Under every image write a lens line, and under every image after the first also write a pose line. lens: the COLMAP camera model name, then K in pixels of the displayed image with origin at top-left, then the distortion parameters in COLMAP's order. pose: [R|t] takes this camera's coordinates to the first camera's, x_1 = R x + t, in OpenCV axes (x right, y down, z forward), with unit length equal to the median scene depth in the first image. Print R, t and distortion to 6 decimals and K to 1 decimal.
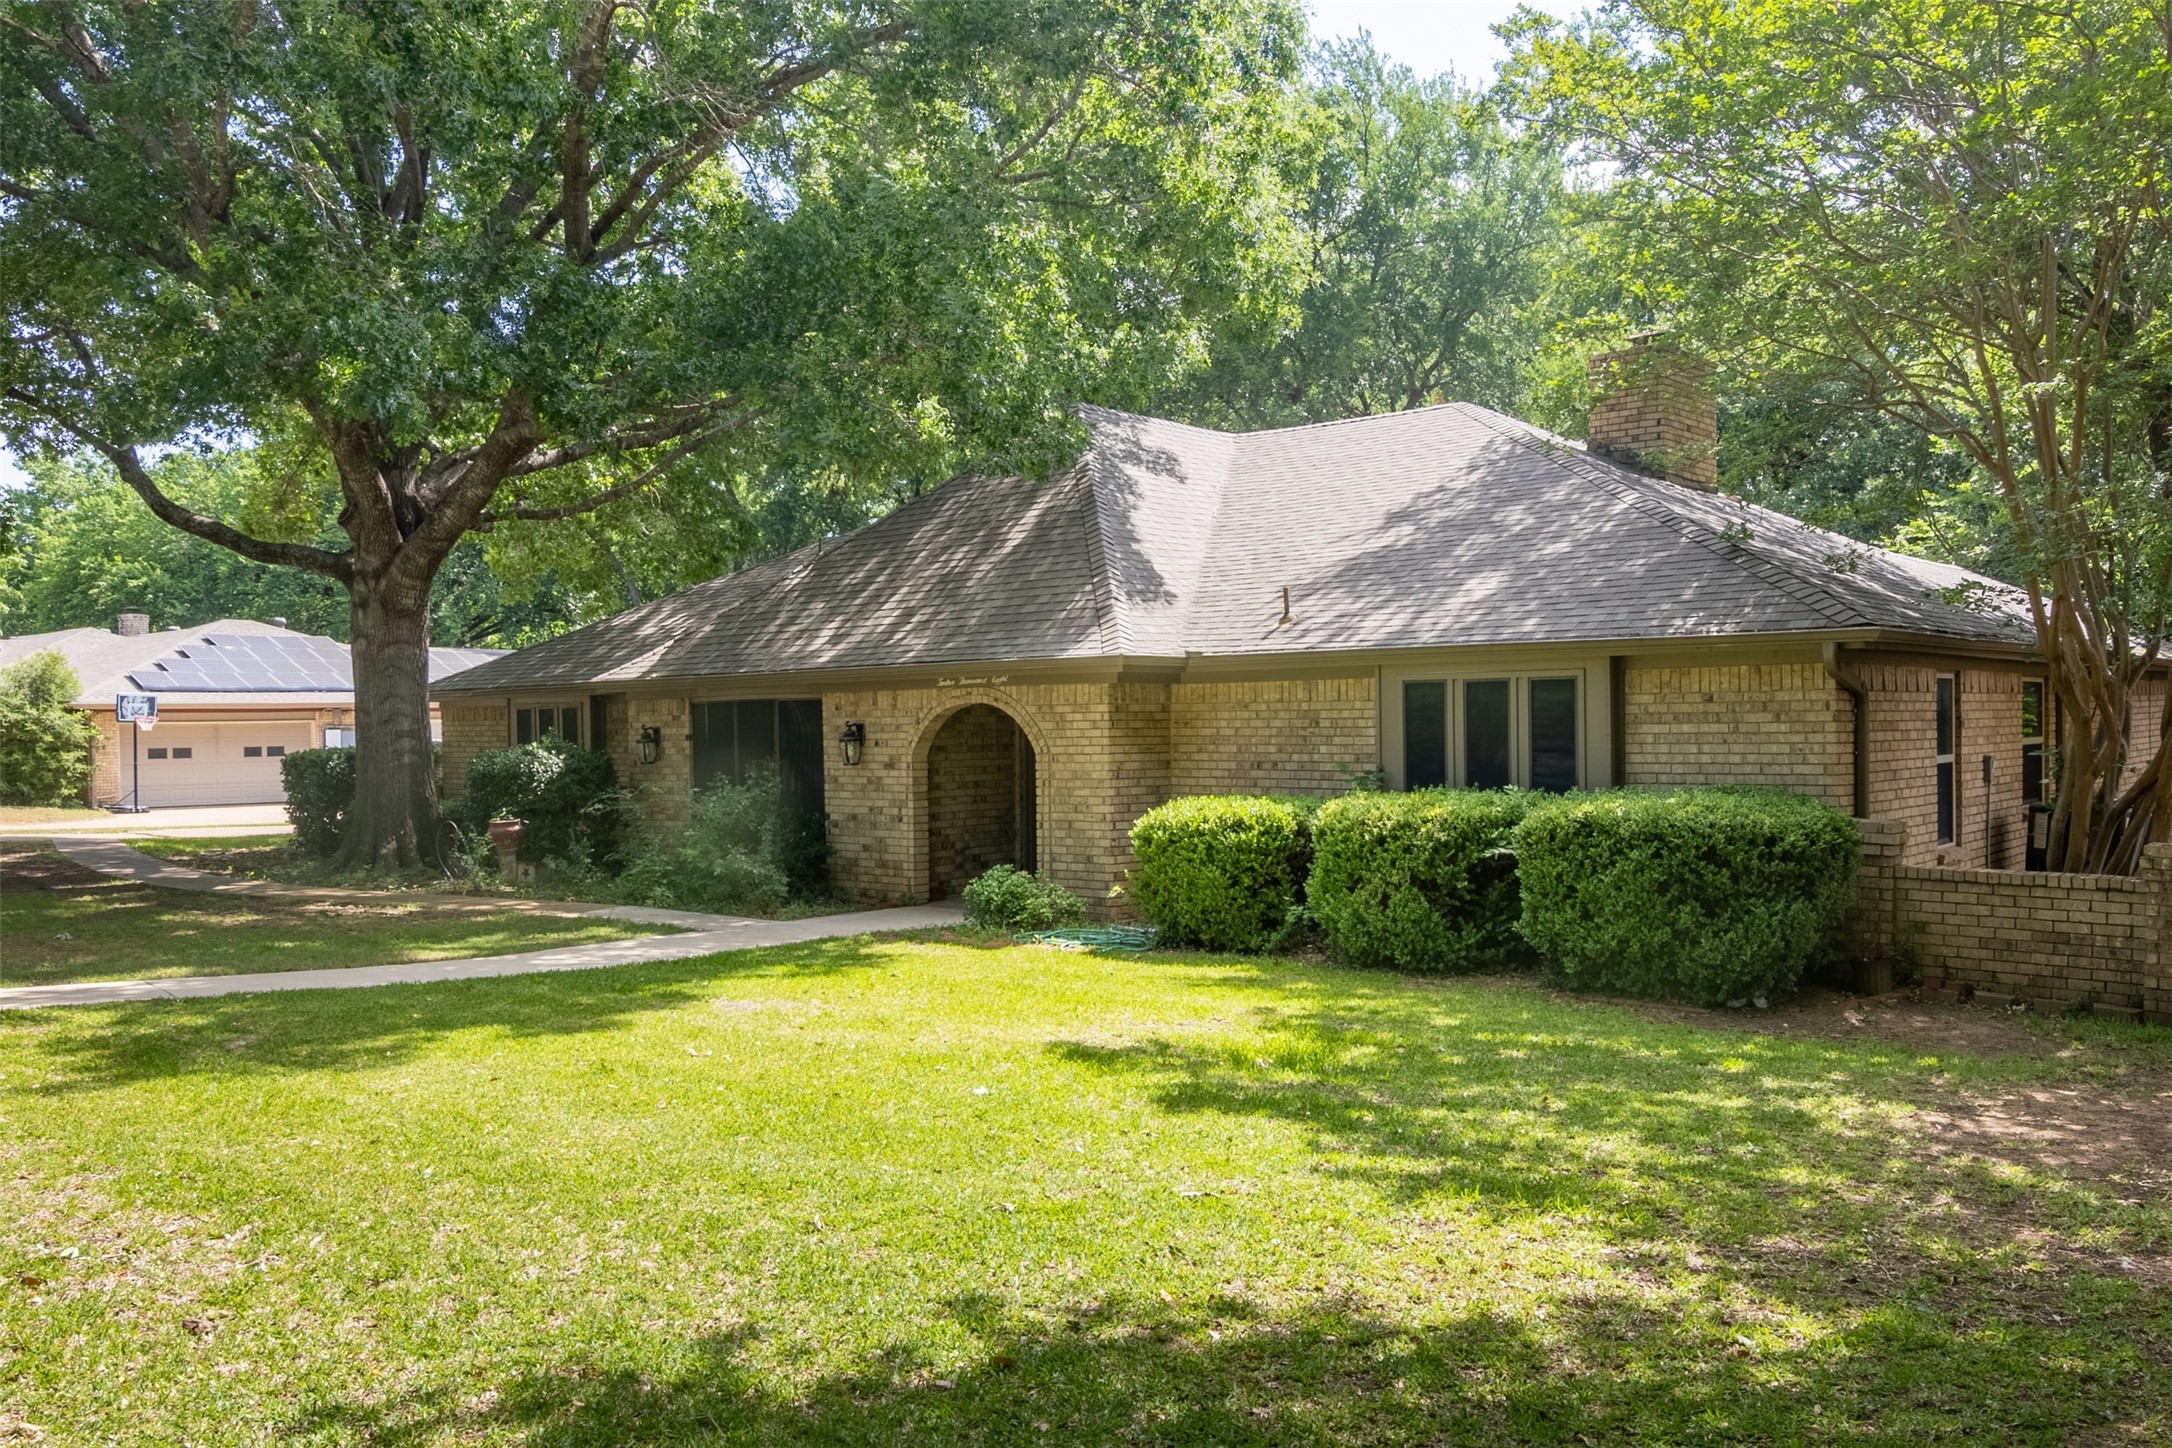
lens RADIAL K [[1736.8, 0, 1086.0], [0, 1736.8, 724.0], [0, 0, 1]] dist [-0.027167, 0.006344]
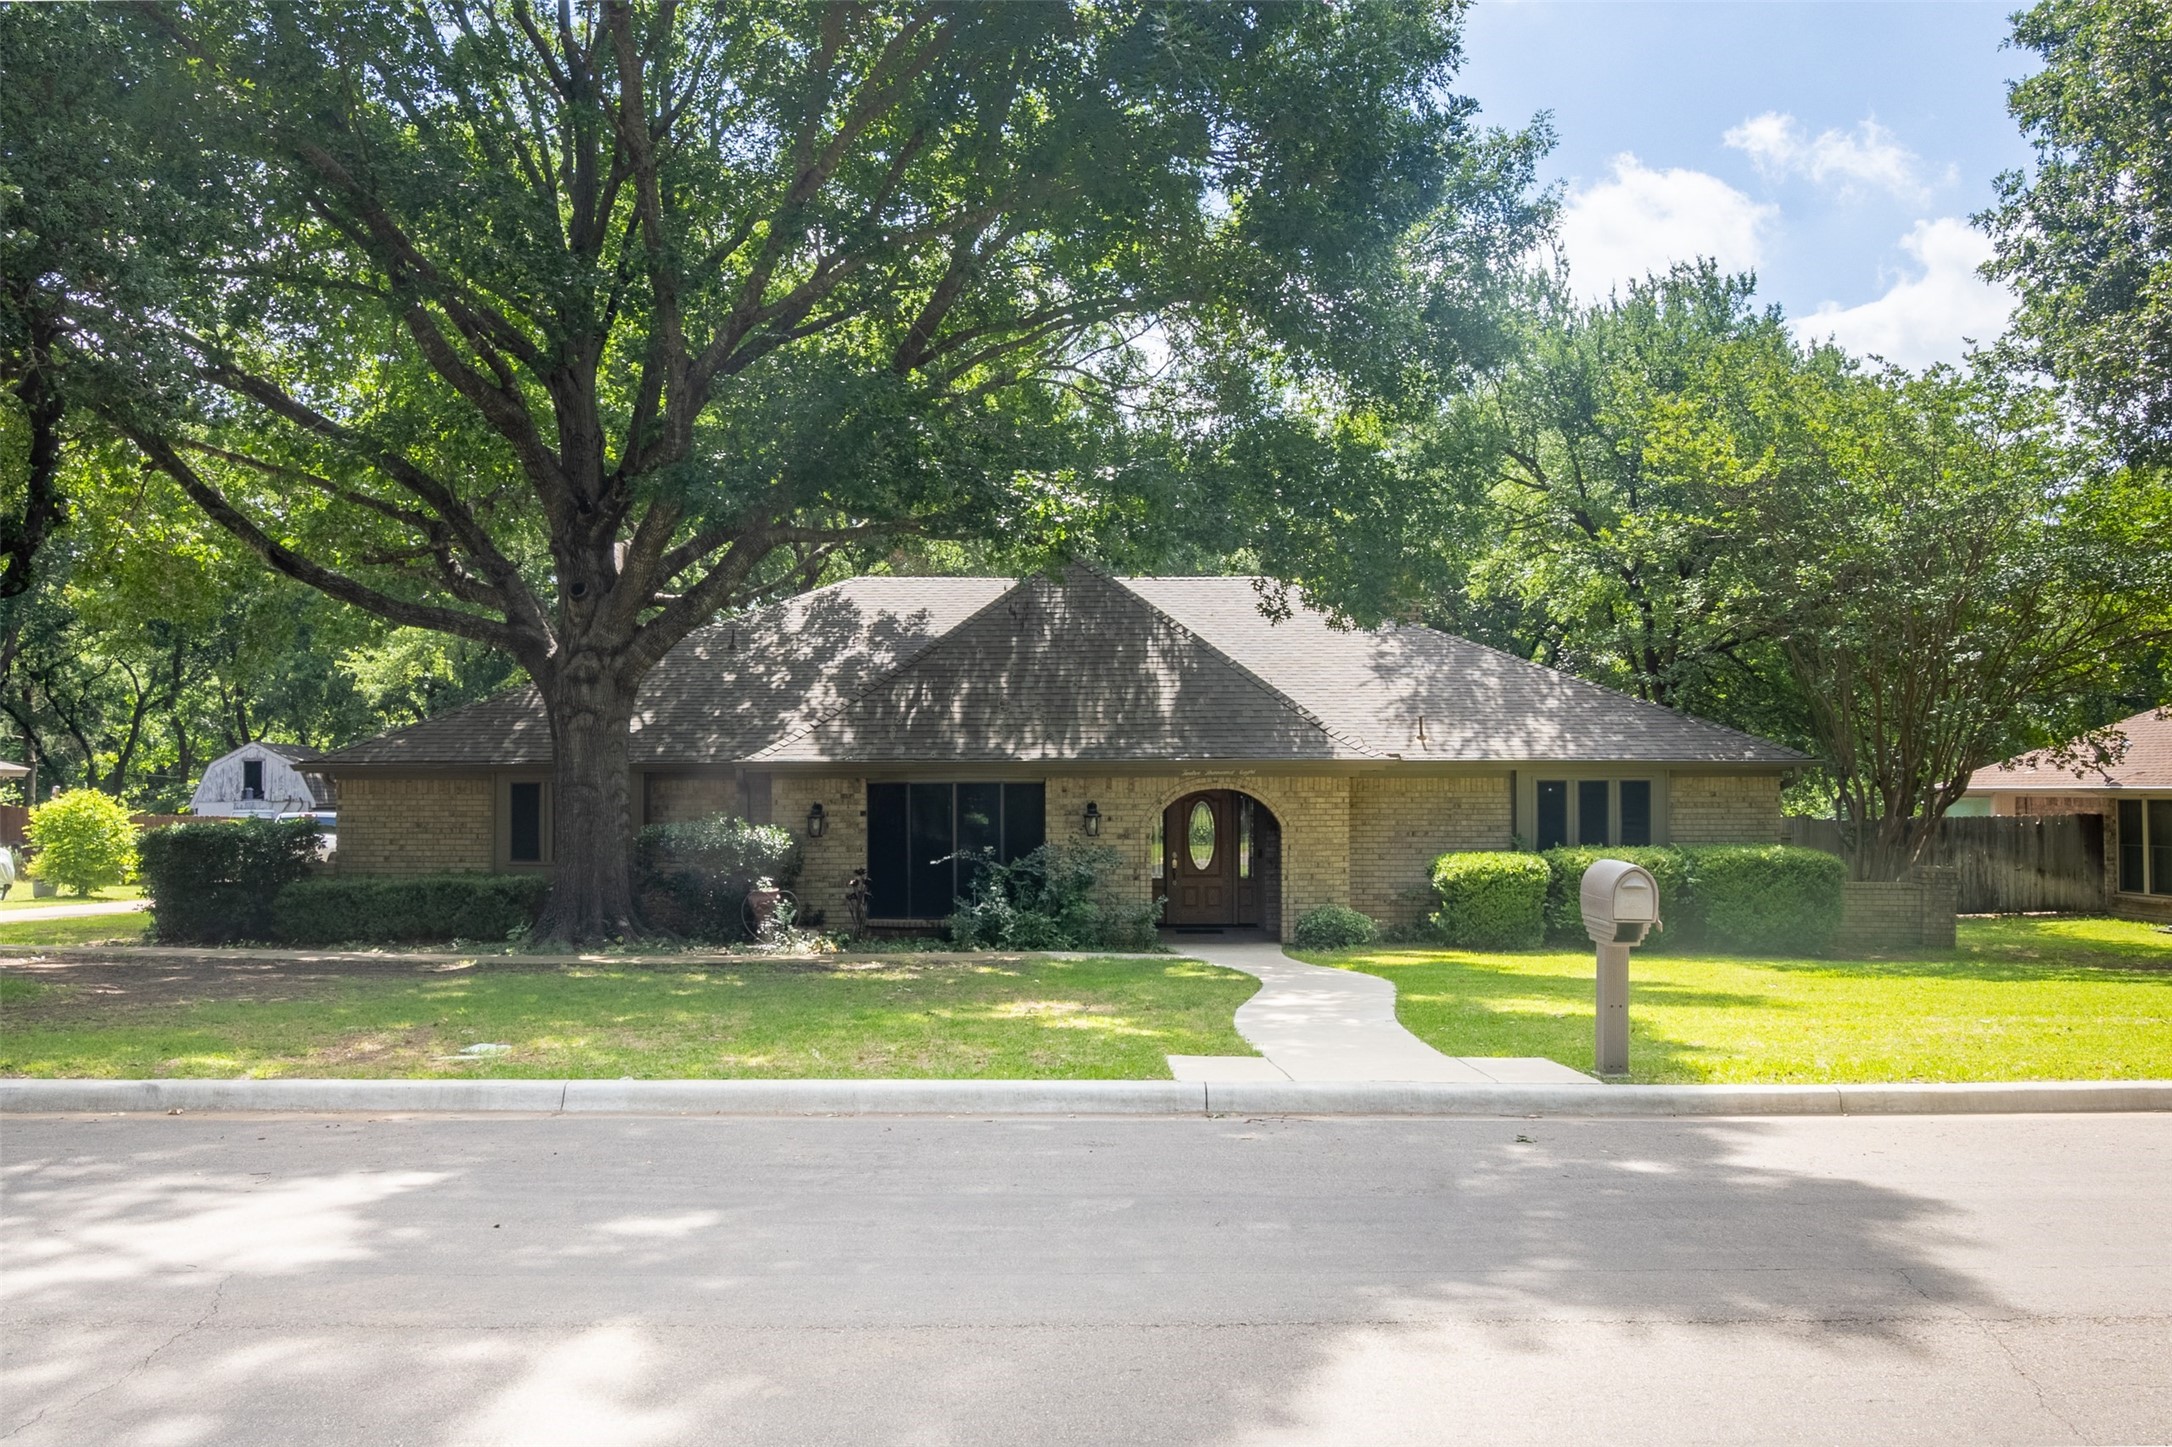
lens RADIAL K [[1736.8, 0, 1086.0], [0, 1736.8, 723.5], [0, 0, 1]] dist [-0.027167, 0.006344]
pose [[0.749509, 0.038815, 0.660856, -1.069855], [-0.008149, 0.998745, -0.049419, 0.004852], [-0.661944, 0.031655, 0.748884, 0.062120]]
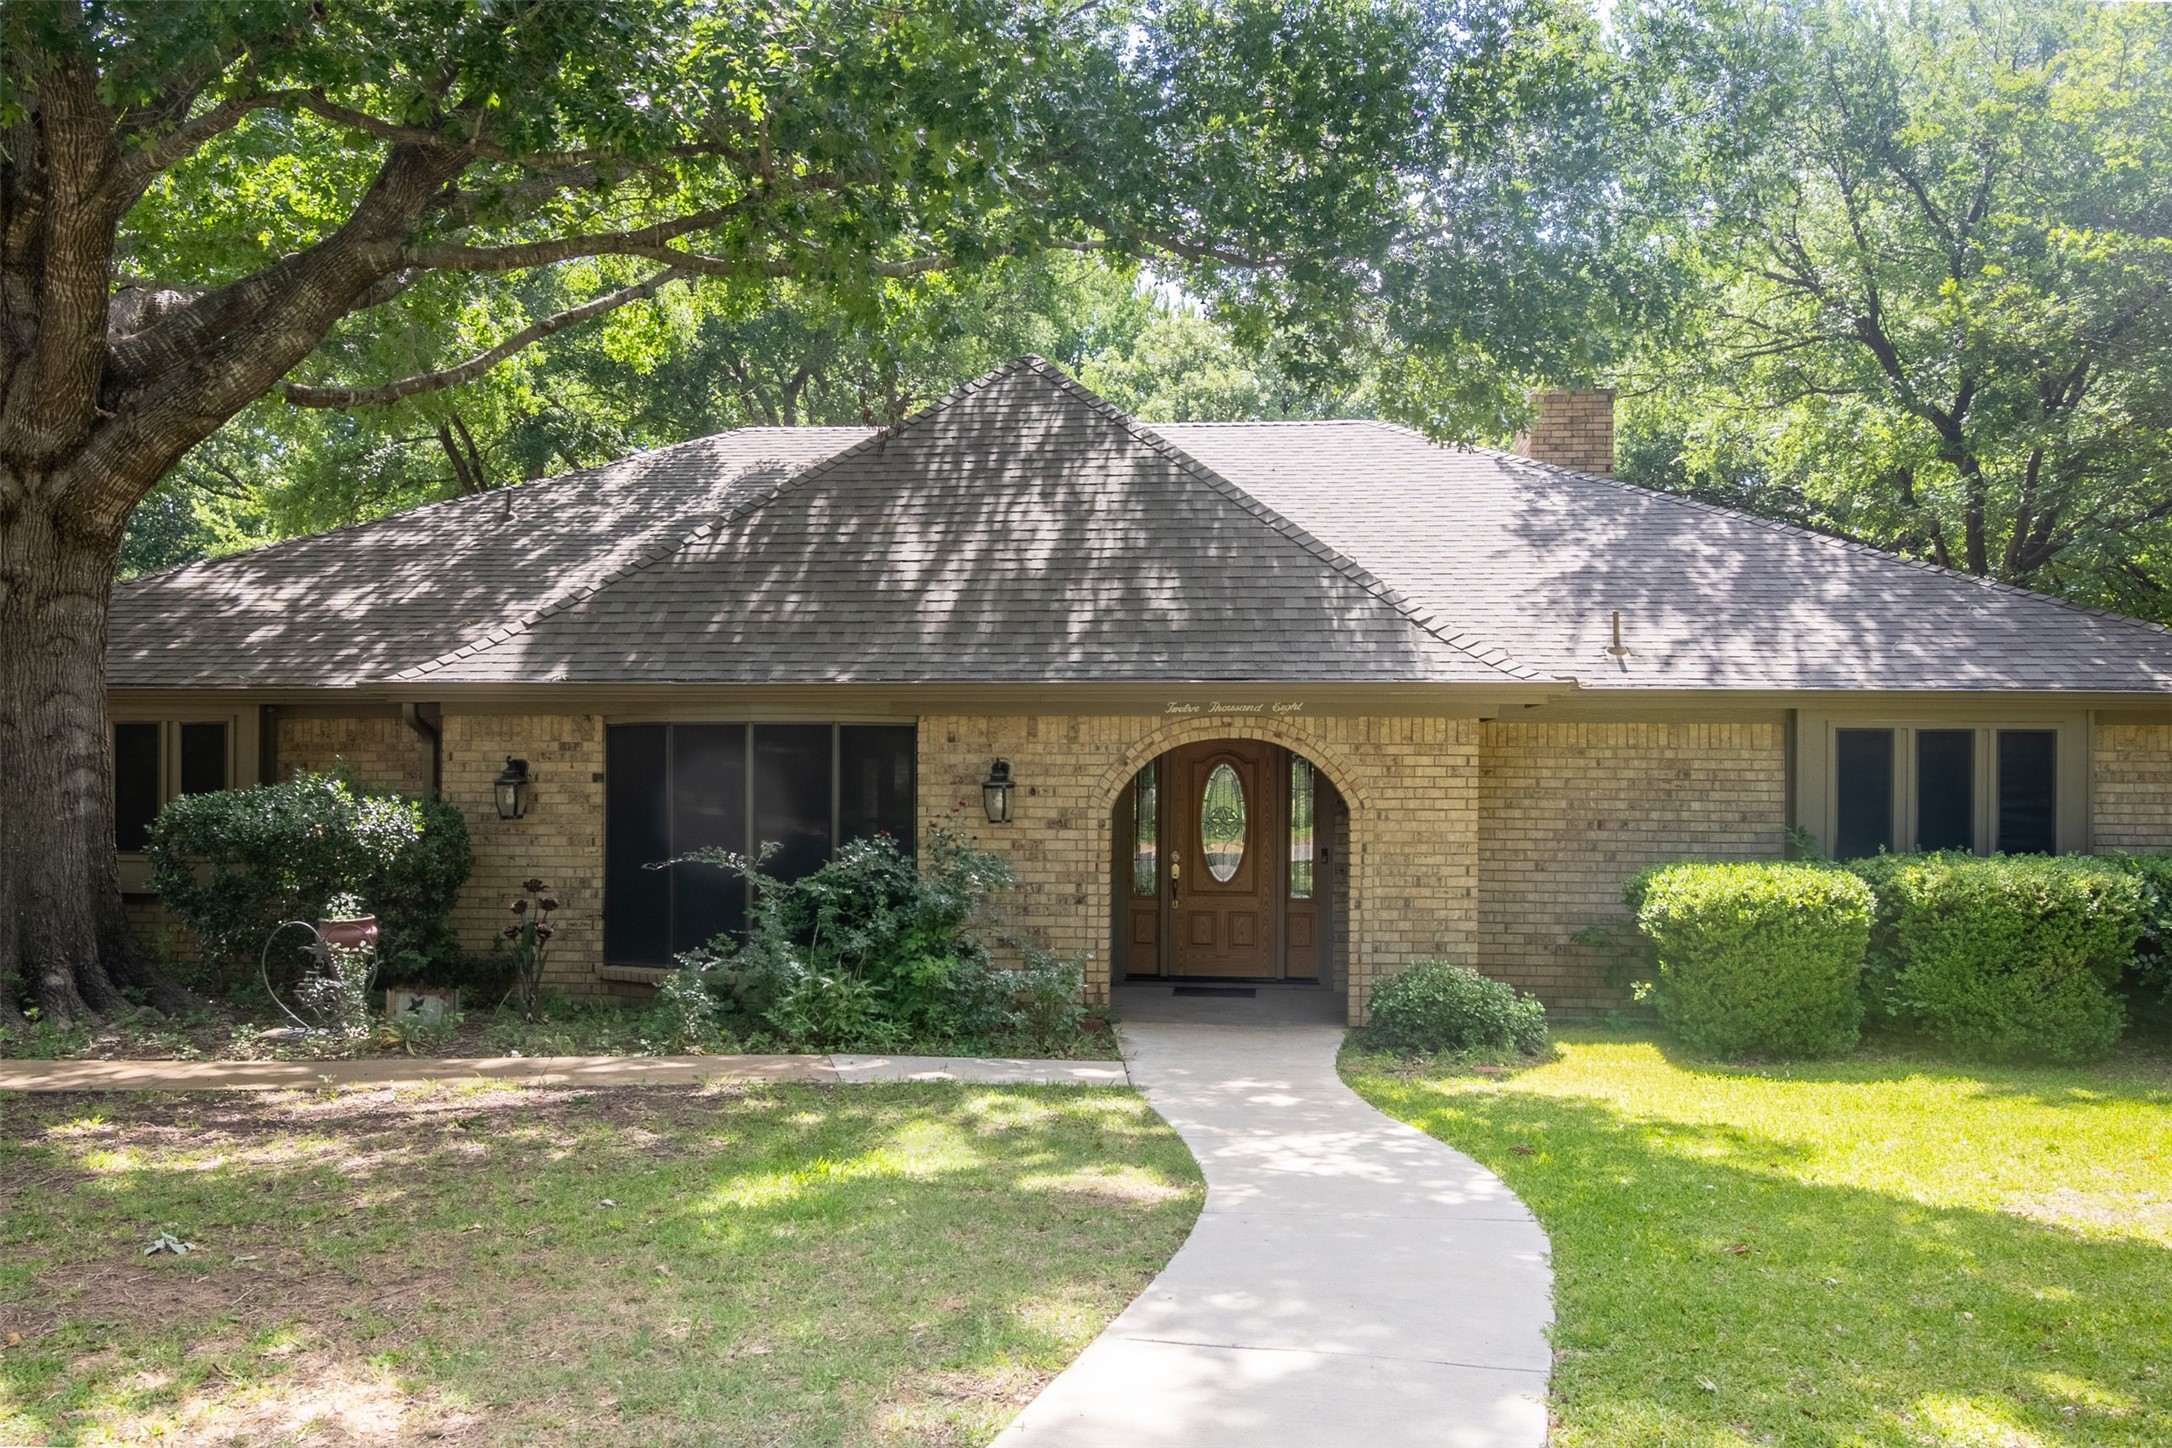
lens RADIAL K [[1736.8, 0, 1086.0], [0, 1736.8, 724.0], [0, 0, 1]] dist [-0.027167, 0.006344]
pose [[0.810647, 0.034588, 0.584513, -0.559909], [-0.017874, 0.999250, -0.034341, 0.008424], [-0.585262, 0.017390, 0.810658, 0.463138]]
